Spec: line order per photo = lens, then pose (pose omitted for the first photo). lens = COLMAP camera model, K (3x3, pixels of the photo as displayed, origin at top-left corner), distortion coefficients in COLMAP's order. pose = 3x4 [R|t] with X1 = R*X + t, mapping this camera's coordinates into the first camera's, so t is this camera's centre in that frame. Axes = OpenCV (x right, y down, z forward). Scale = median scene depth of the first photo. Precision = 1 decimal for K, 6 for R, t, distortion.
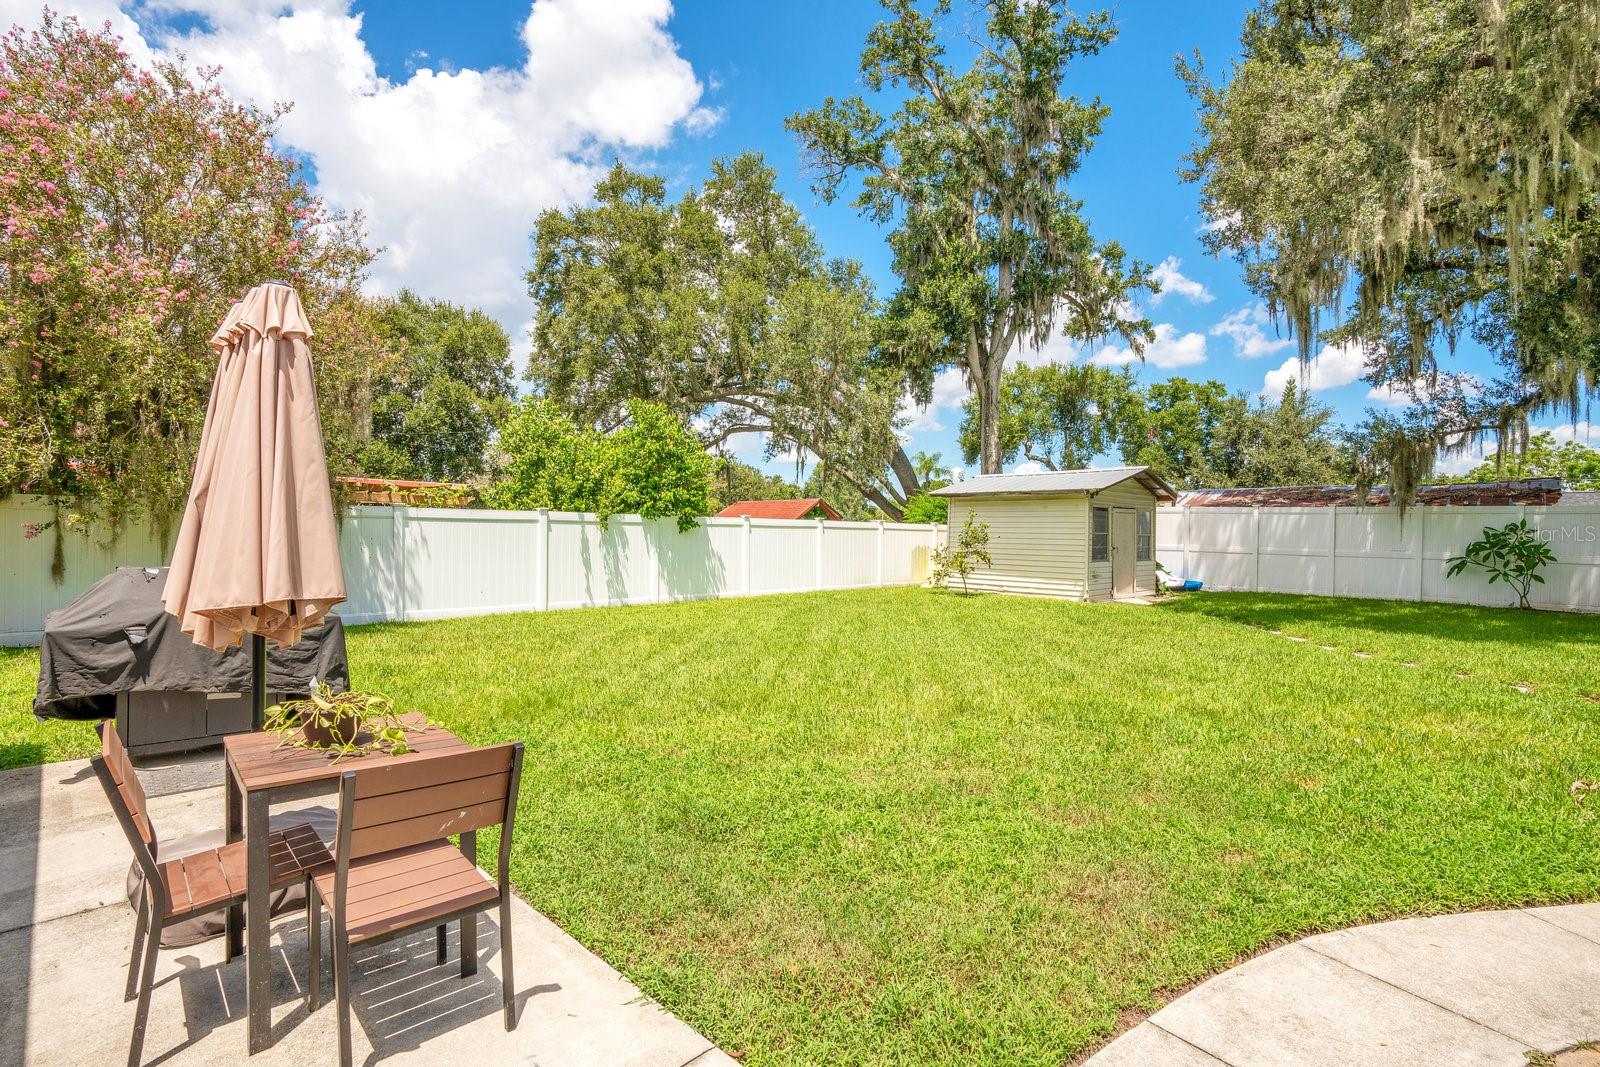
lens RADIAL K [[751.7, 0, 792.3], [0, 751.7, 527.5], [0, 0, 1]] dist [-0.073533, 0.030698]
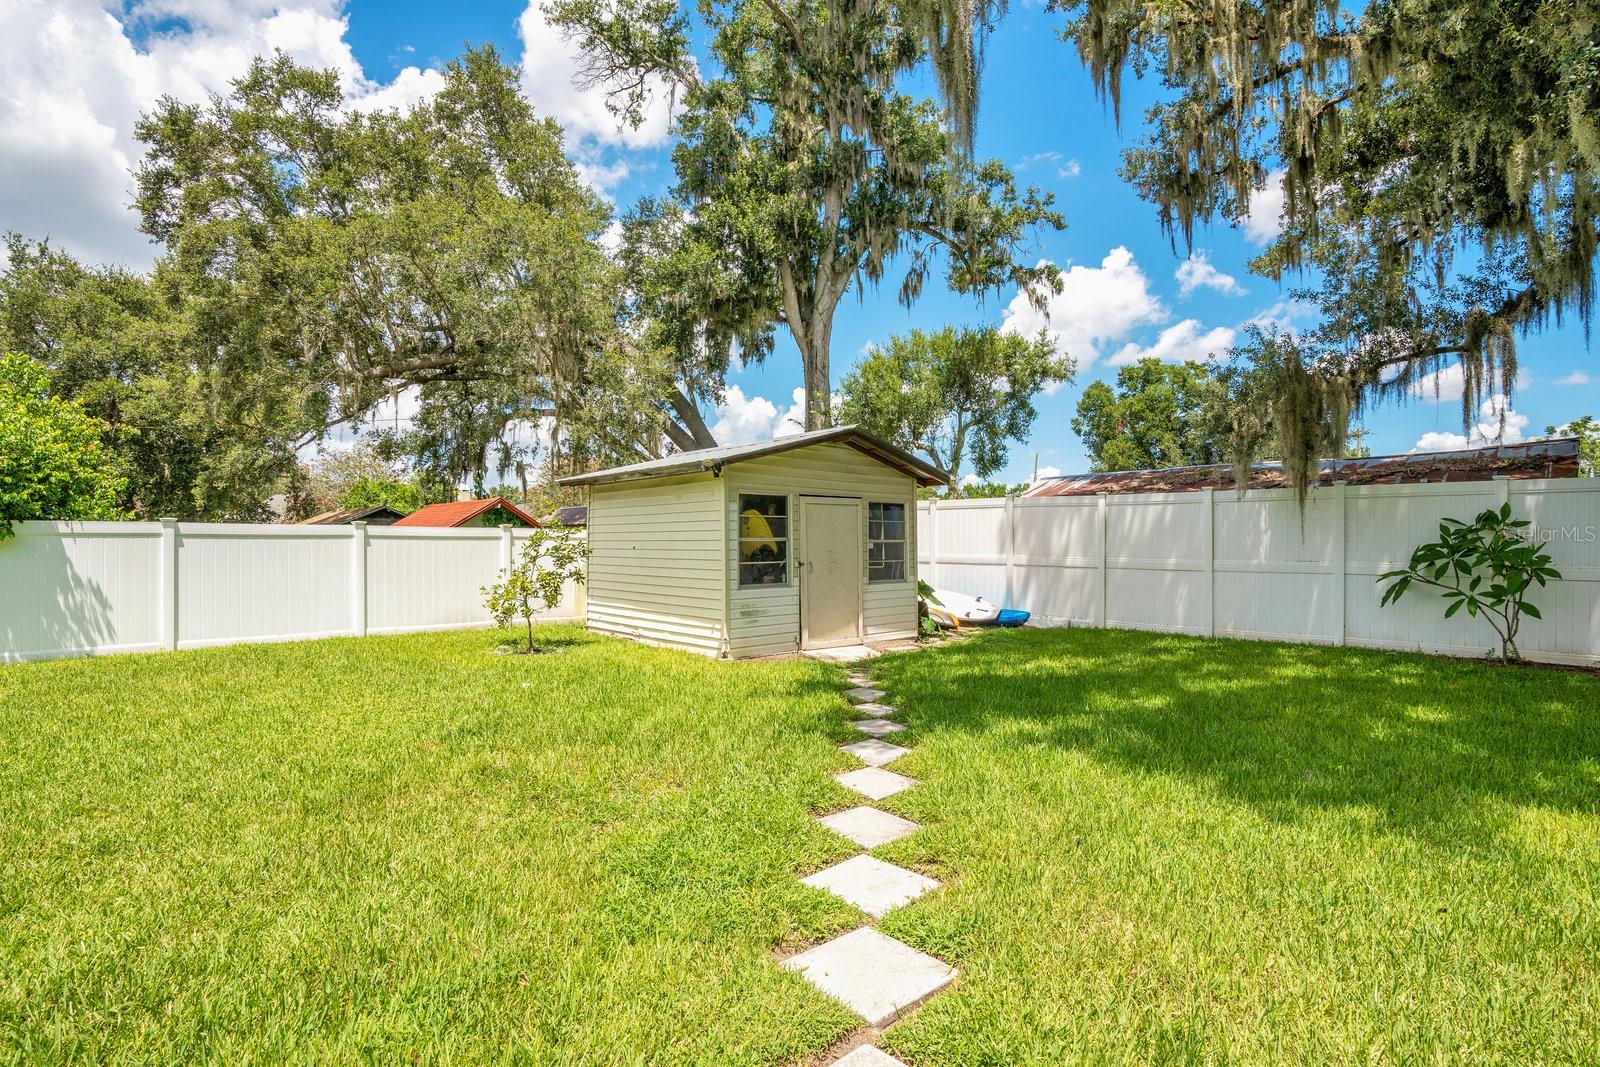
lens RADIAL K [[770.7, 0, 805.2], [0, 770.7, 531.1], [0, 0, 1]] dist [-0.074224, 0.033358]
pose [[0.999815, -0.014884, -0.012164, 0.395778], [0.014752, 0.999833, -0.010815, 0.007370], [0.012323, 0.010633, 0.999868, 0.344071]]
